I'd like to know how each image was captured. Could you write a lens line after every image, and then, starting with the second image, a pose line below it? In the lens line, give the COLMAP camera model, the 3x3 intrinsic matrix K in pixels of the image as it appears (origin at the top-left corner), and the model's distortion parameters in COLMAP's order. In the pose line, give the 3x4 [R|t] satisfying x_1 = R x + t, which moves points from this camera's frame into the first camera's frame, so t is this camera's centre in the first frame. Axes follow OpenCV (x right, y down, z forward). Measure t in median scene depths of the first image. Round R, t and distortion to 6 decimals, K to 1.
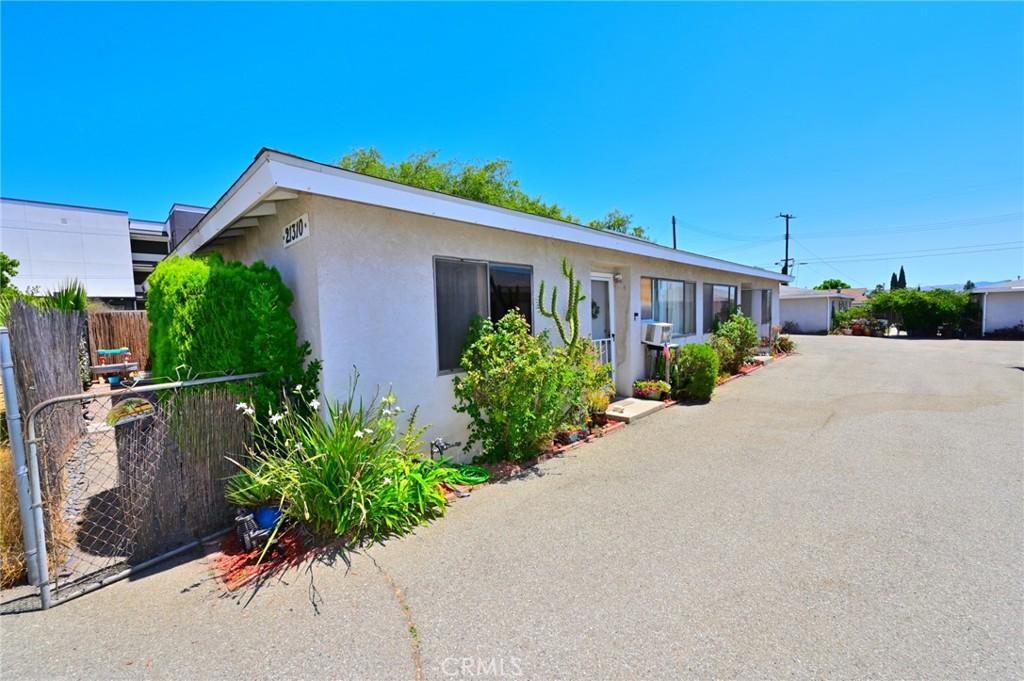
lens RADIAL K [[400.9, 0, 515.2], [0, 400.9, 340.7], [0, 0, 1]] dist [-0.004162, 0.000425]
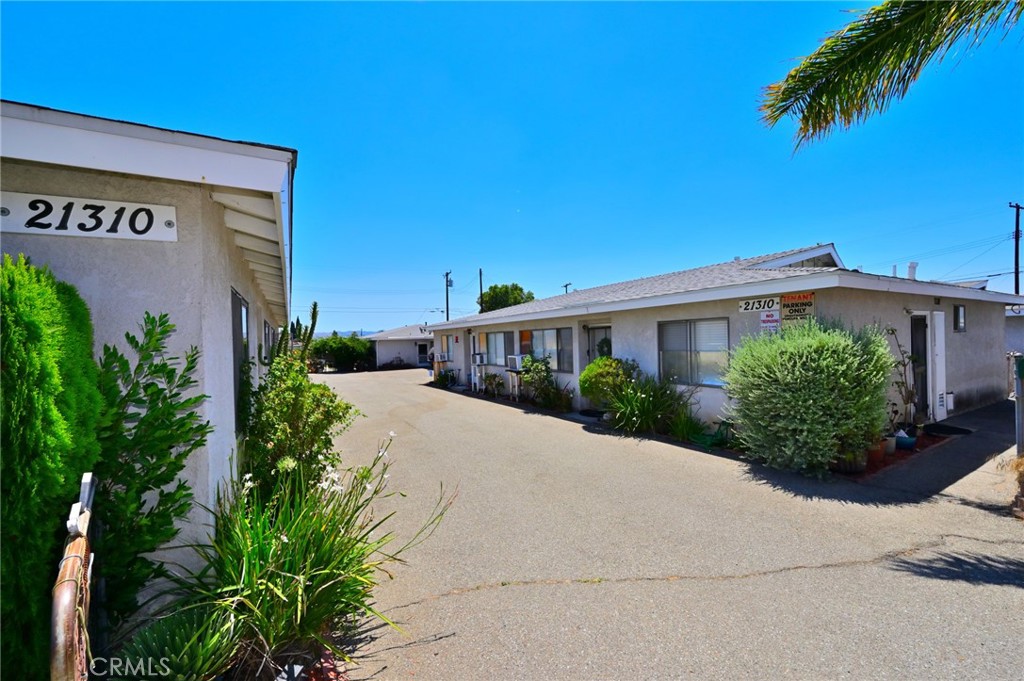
lens RADIAL K [[400.9, 0, 519.9], [0, 400.9, 344.8], [0, 0, 1]] dist [-0.004162, 0.000425]
pose [[0.278591, 0.011622, 0.960340, -0.434162], [0.079860, 0.996184, -0.035223, -0.012888], [-0.957084, 0.086506, 0.276599, 0.135090]]
